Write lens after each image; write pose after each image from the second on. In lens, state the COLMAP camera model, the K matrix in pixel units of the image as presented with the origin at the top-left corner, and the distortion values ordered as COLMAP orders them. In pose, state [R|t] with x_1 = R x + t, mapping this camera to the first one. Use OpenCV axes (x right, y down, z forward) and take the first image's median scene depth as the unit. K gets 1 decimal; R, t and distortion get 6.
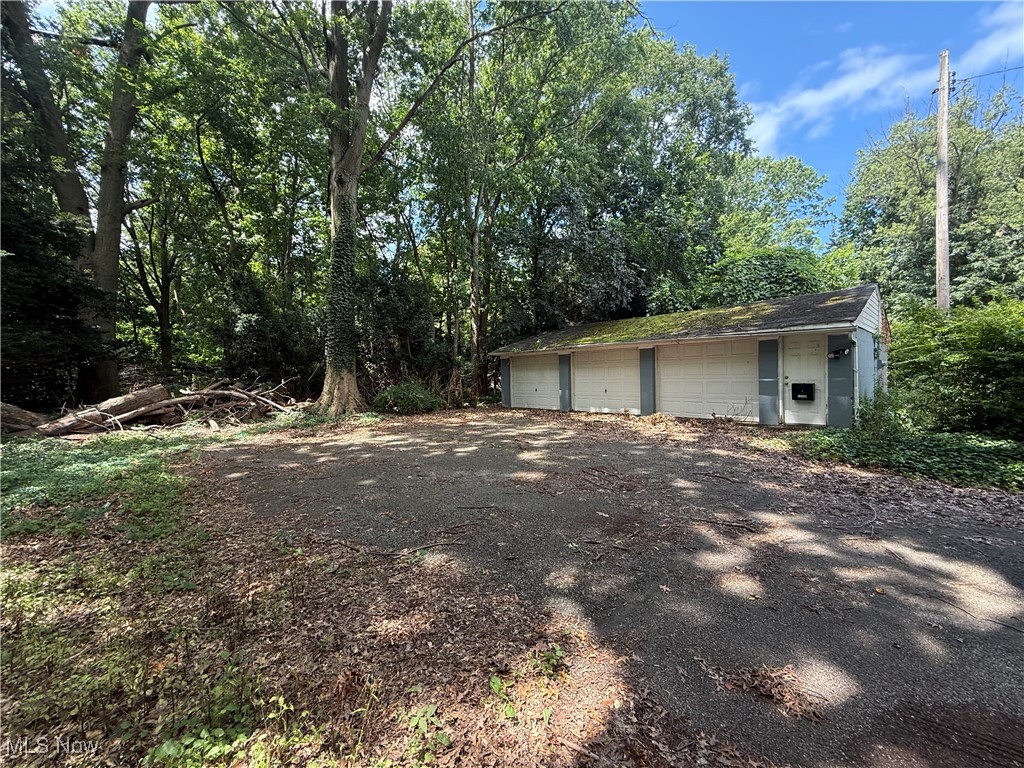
lens RADIAL K [[408.6, 0, 510.0], [0, 408.6, 383.2], [0, 0, 1]] dist [0.002160, -0.000298]
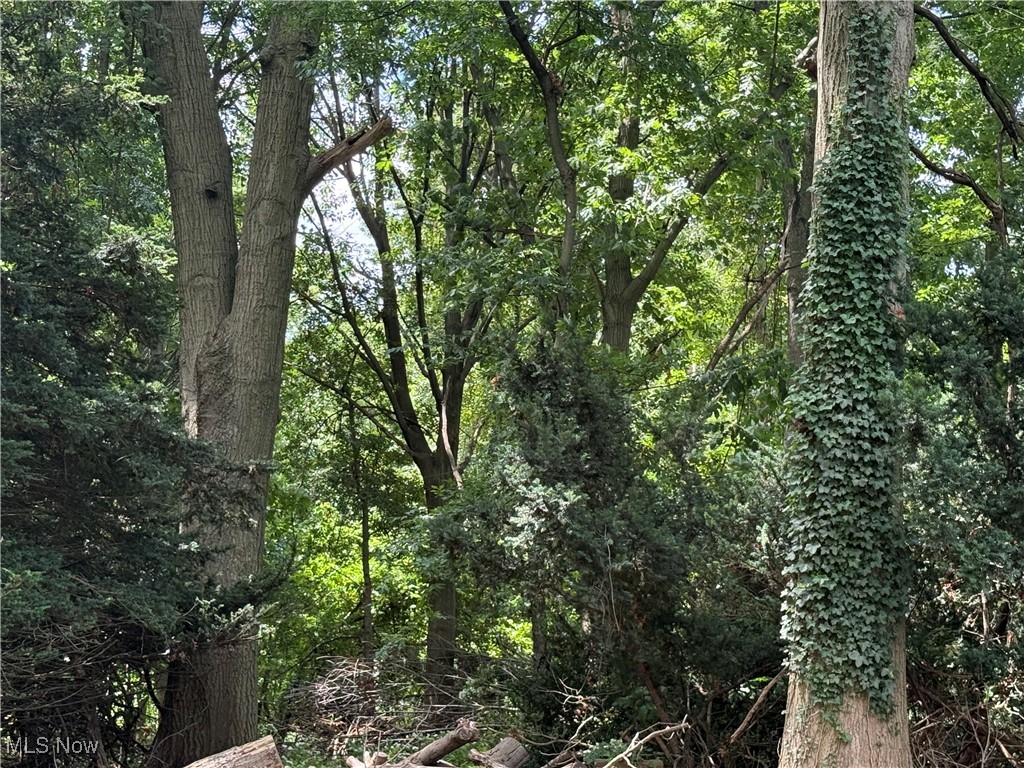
lens RADIAL K [[1883.4, 0, 510.3], [0, 1883.4, 389.7], [0, 0, 1]] dist [0.144390, 0.000000]
pose [[0.765323, -0.078071, -0.638894, 0.147830], [-0.046532, 0.983308, -0.175898, -0.008764], [0.641962, 0.164348, 0.748916, 0.031413]]
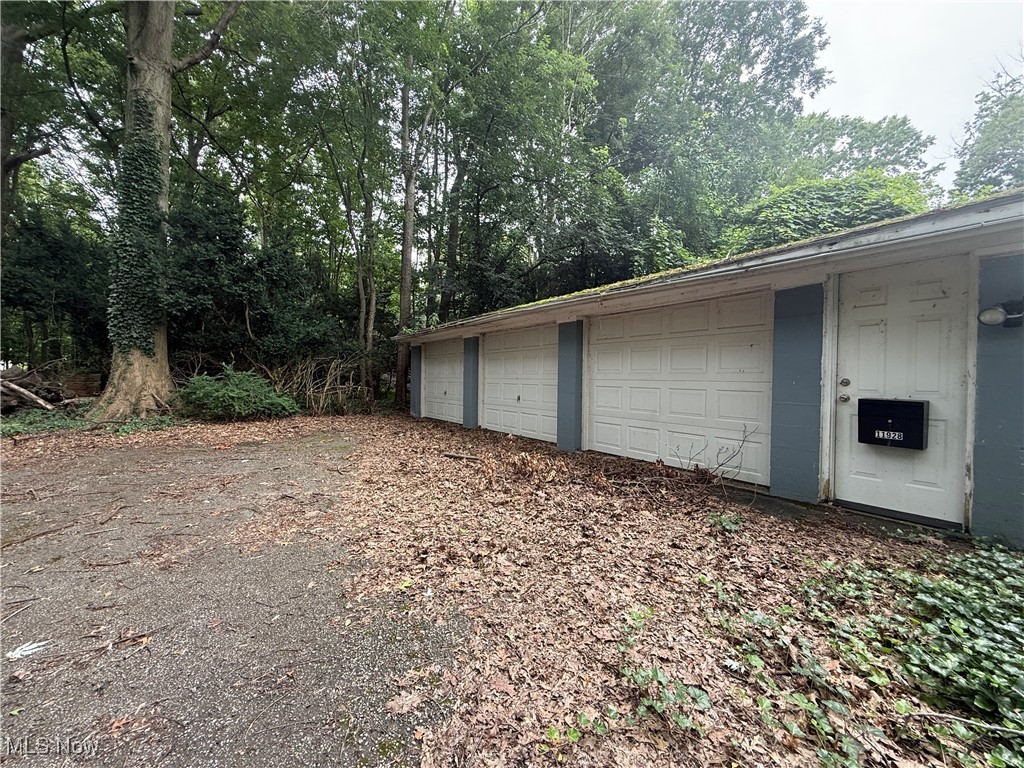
lens RADIAL K [[408.6, 0, 510.6], [0, 408.6, 384.3], [0, 0, 1]] dist [0.002160, -0.000298]
pose [[0.991293, 0.036757, -0.126443, 0.284594], [-0.037341, 0.999300, -0.002255, 0.000354], [0.126271, 0.006957, 0.991971, 0.398932]]
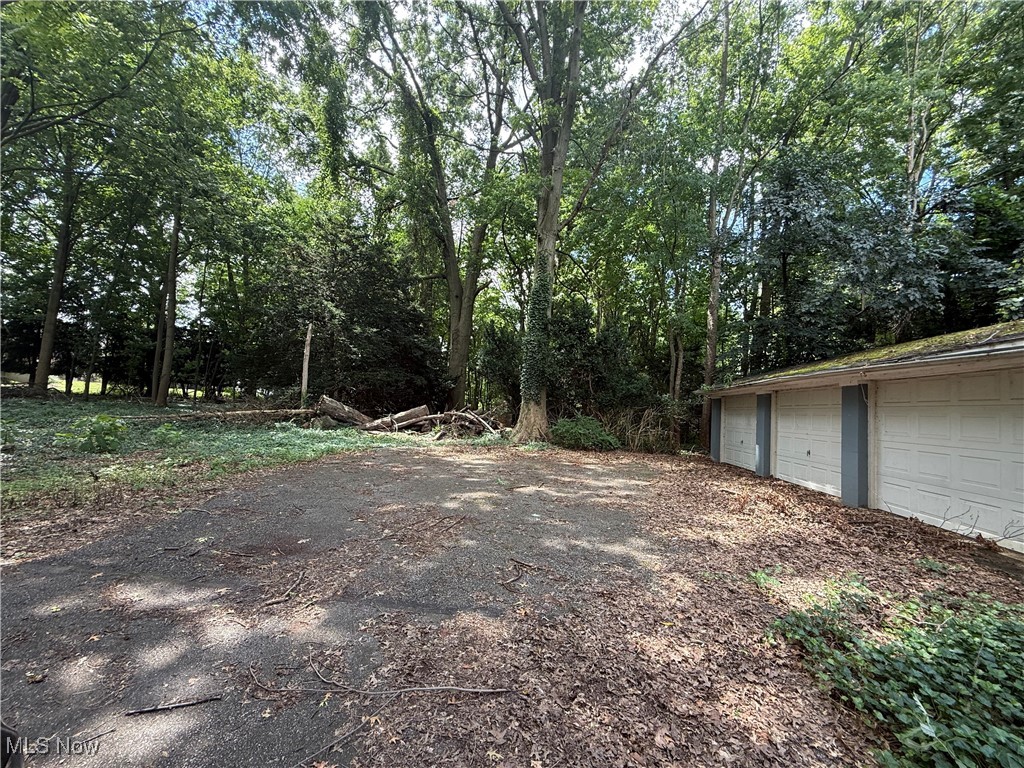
lens RADIAL K [[408.6, 0, 510.0], [0, 408.6, 383.5], [0, 0, 1]] dist [0.002160, -0.000298]
pose [[0.642204, 0.008534, -0.766486, 0.404692], [-0.083609, 0.994752, -0.058977, -0.011545], [0.761960, 0.101961, 0.639547, 0.223766]]
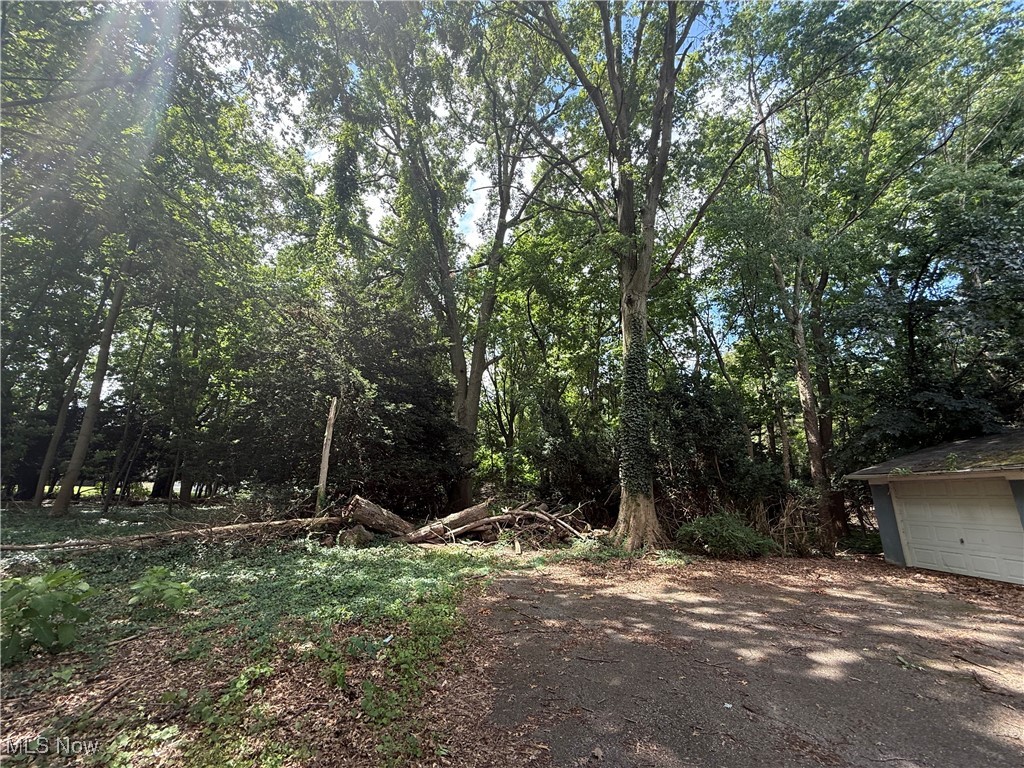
lens RADIAL K [[408.6, 0, 512.2], [0, 408.6, 384.4], [0, 0, 1]] dist [0.002160, -0.000298]
pose [[0.757371, -0.138635, -0.638099, -0.018242], [-0.048085, 0.962709, -0.266233, -0.013765], [0.651212, 0.232320, 0.722461, 0.124073]]
